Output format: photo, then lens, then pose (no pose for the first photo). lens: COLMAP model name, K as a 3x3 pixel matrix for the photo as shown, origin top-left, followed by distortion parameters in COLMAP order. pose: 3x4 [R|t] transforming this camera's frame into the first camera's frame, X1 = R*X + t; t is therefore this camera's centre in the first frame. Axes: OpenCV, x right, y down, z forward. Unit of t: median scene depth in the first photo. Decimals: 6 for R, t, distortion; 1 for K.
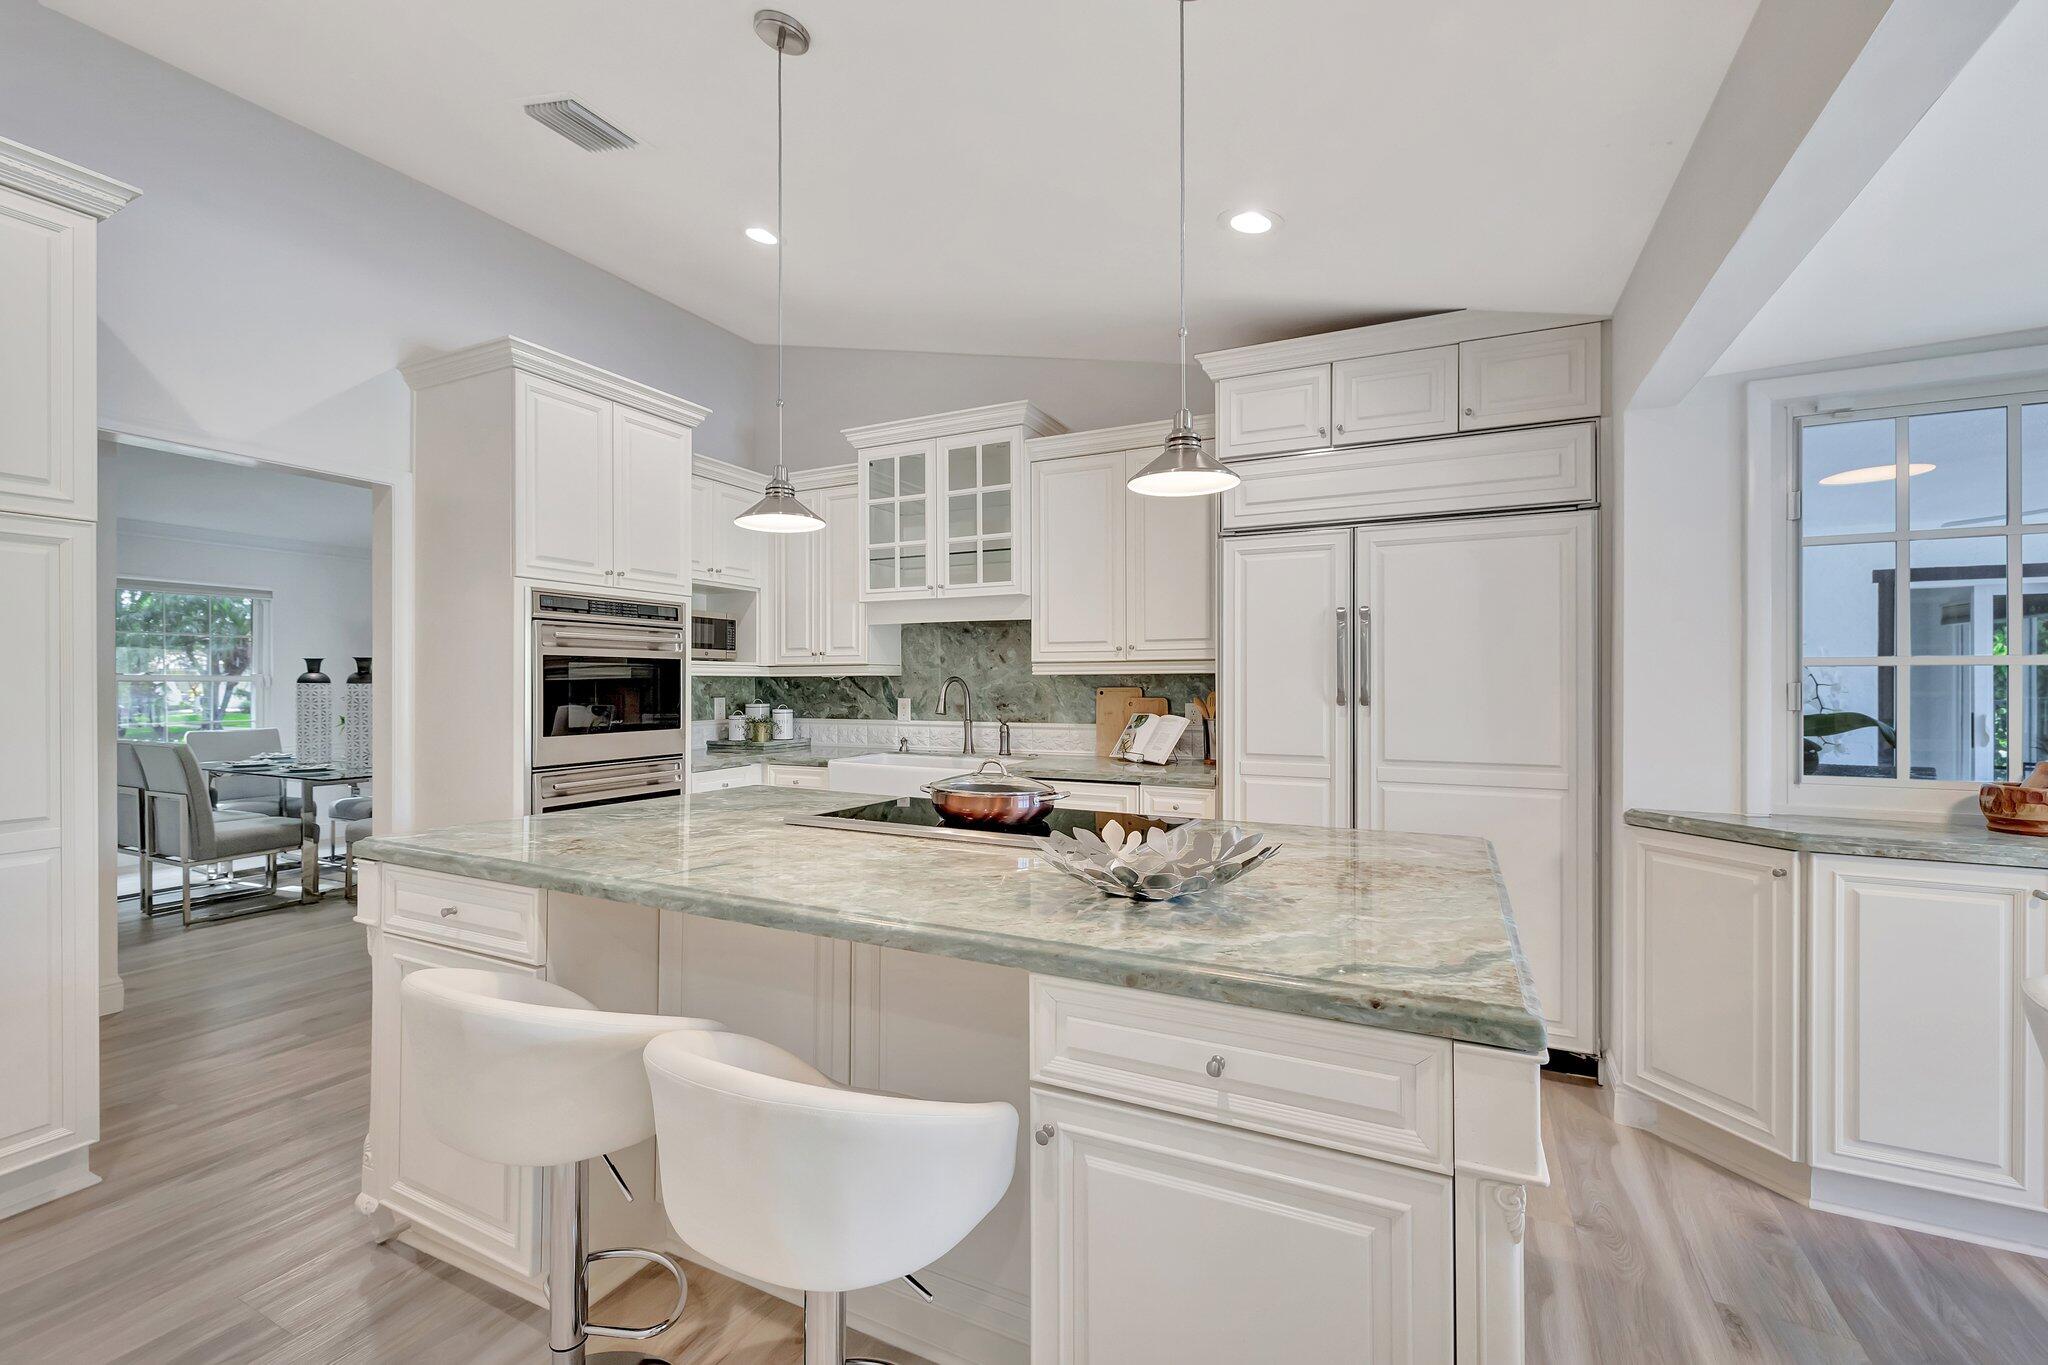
lens RADIAL K [[863.9, 0, 1018.5], [0, 863.9, 689.3], [0, 0, 1]] dist [0.000961, 0.000020]
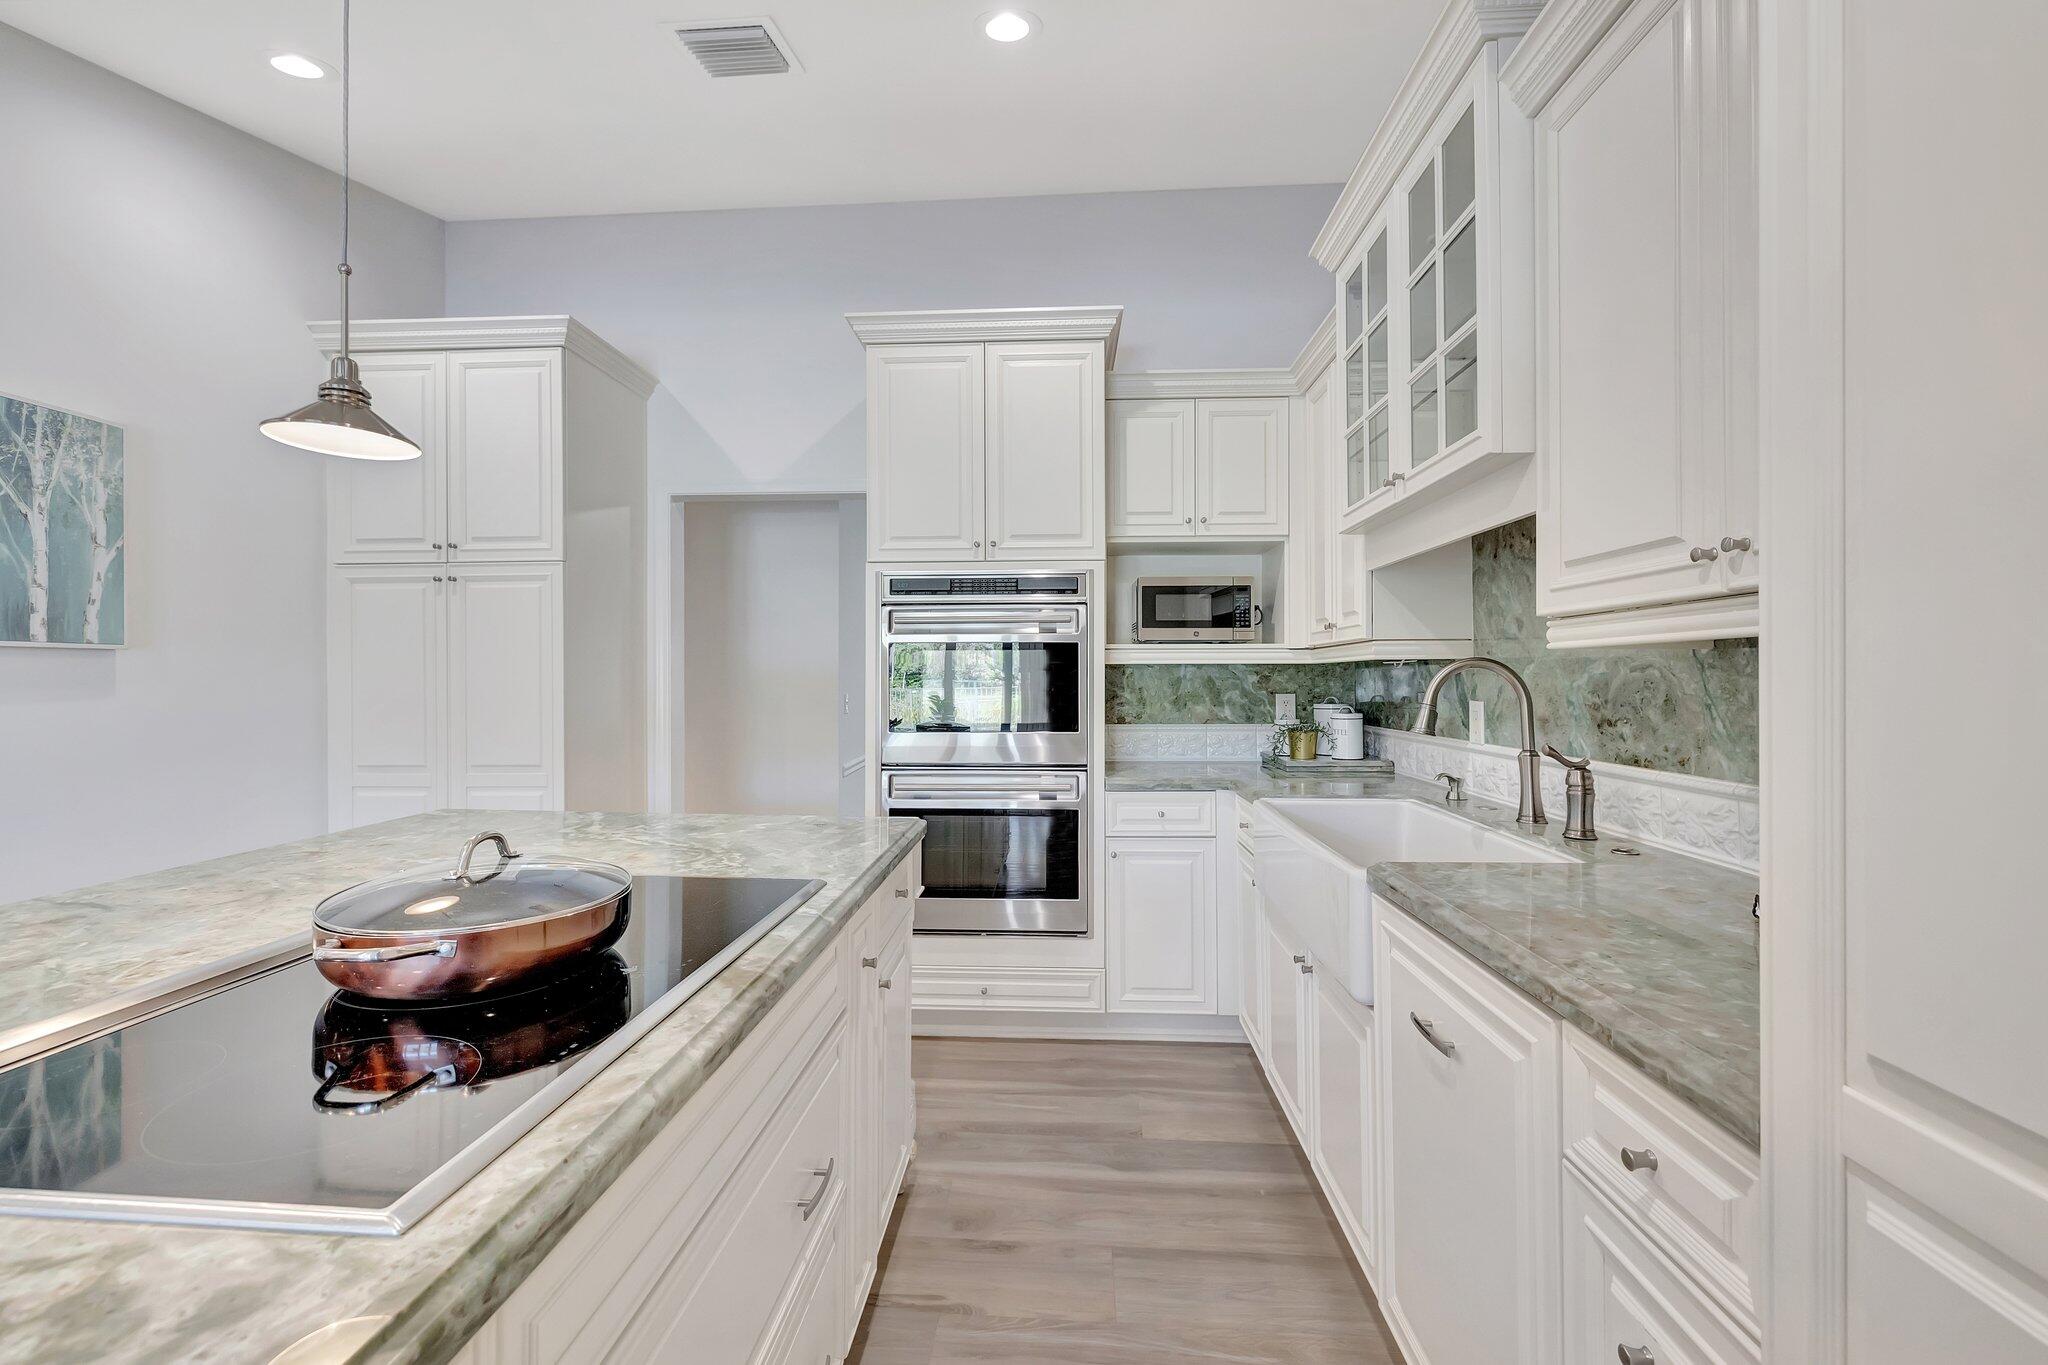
lens RADIAL K [[868.4, 0, 1022.4], [0, 868.4, 671.2], [0, 0, 1]] dist [0.000970, 0.000063]
pose [[0.390720, -0.005957, -0.920490, 0.283160], [-0.005276, 0.999948, -0.008710, -0.001964], [0.920494, 0.008260, 0.390669, 0.604179]]
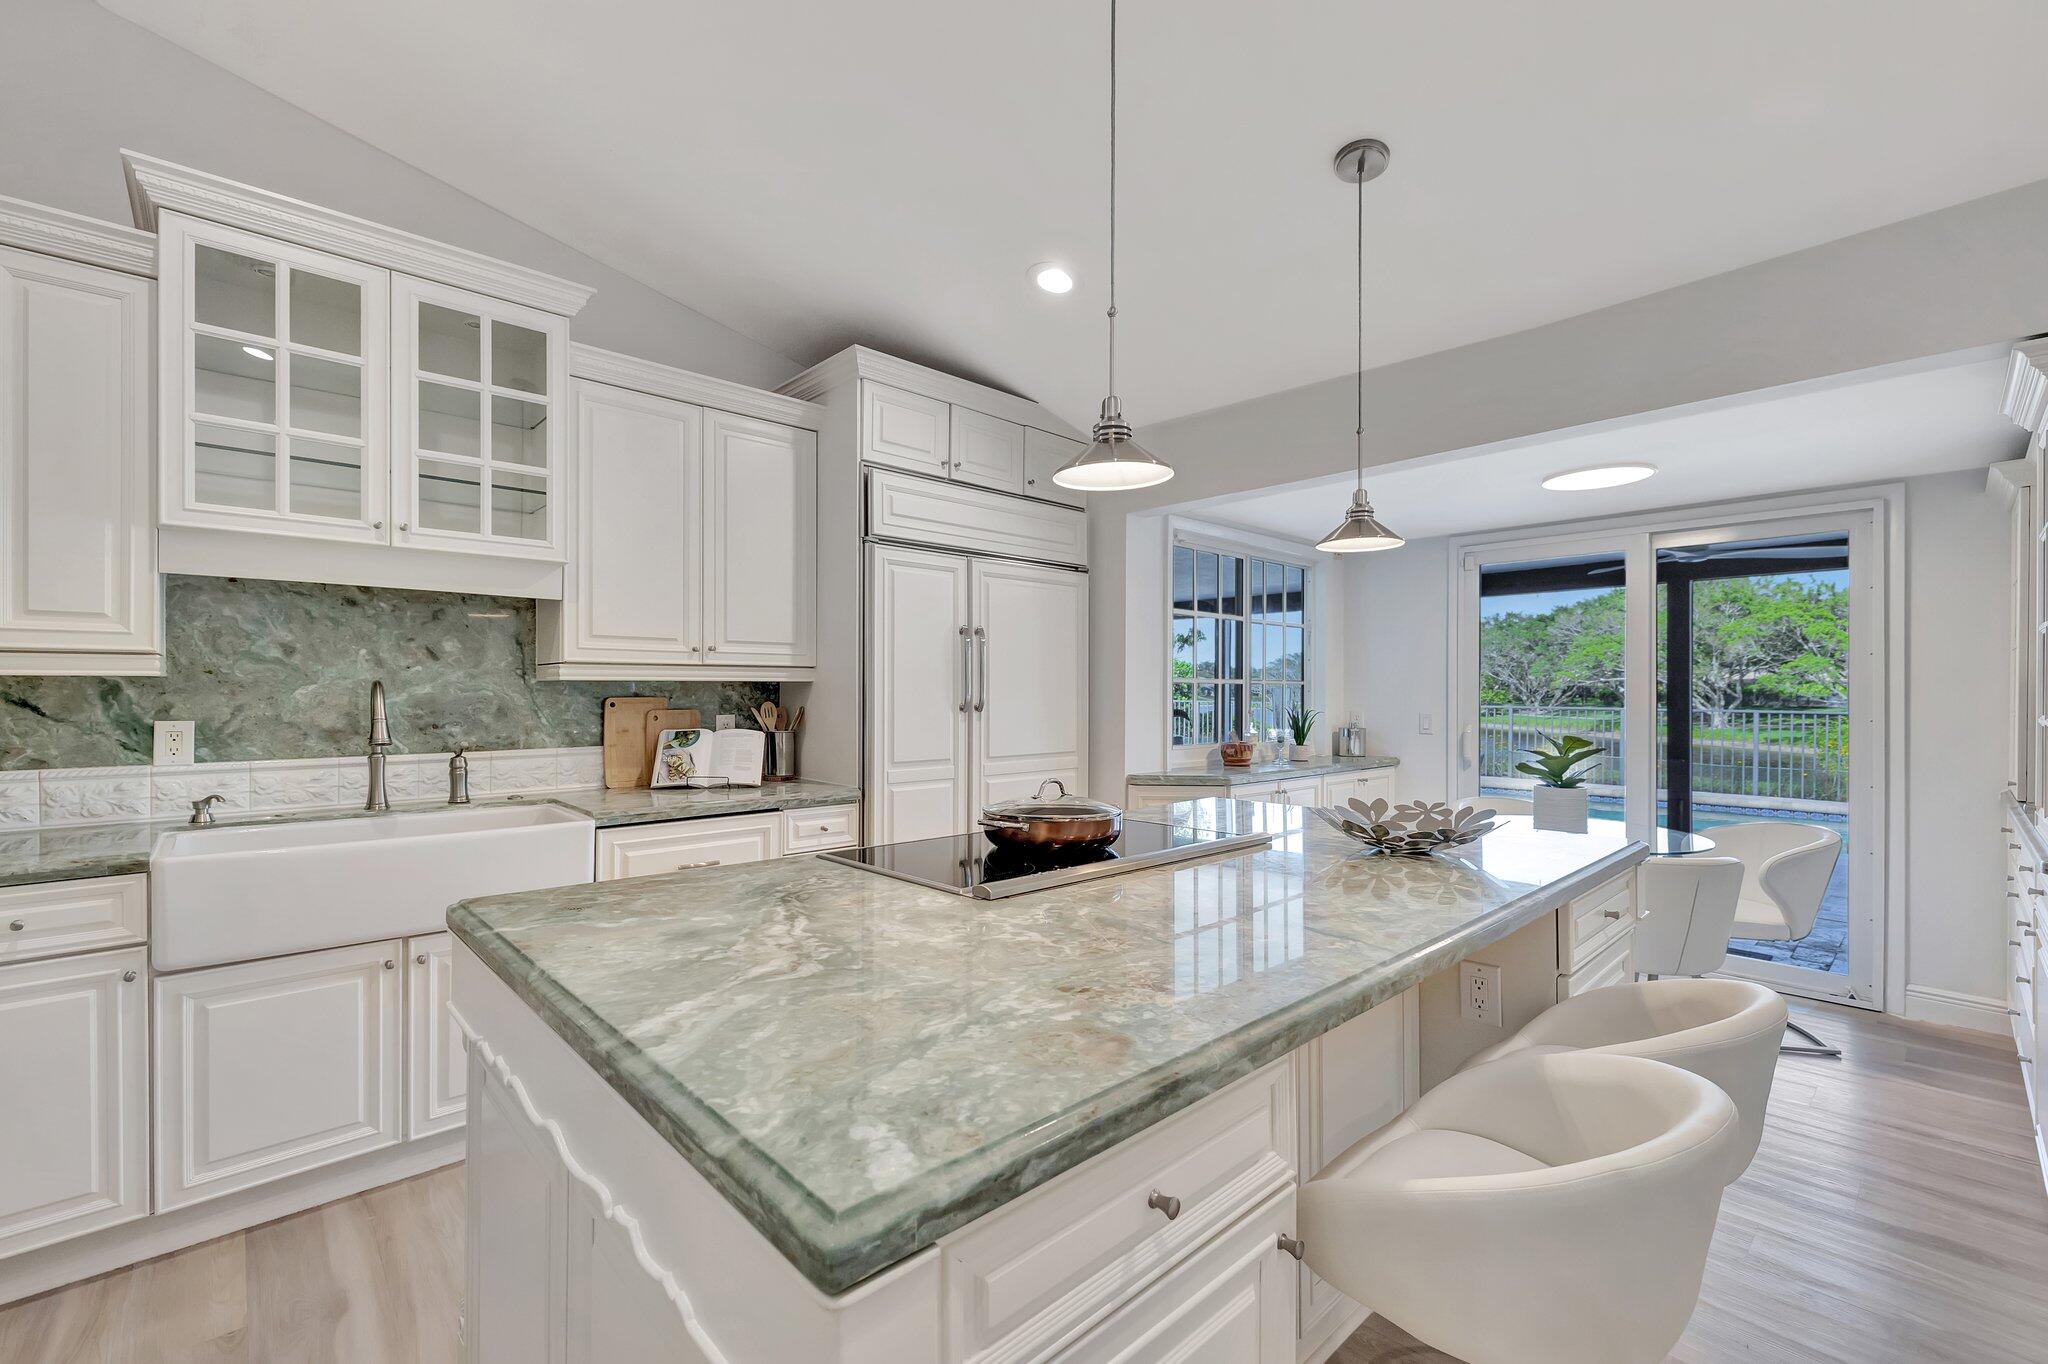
lens RADIAL K [[863.9, 0, 1018.5], [0, 863.9, 688.8], [0, 0, 1]] dist [0.000961, 0.000020]
pose [[0.353779, 0.003952, 0.935321, -0.489134], [0.004412, 0.999973, -0.005894, -0.003932], [-0.935319, 0.006212, 0.353752, 0.401467]]
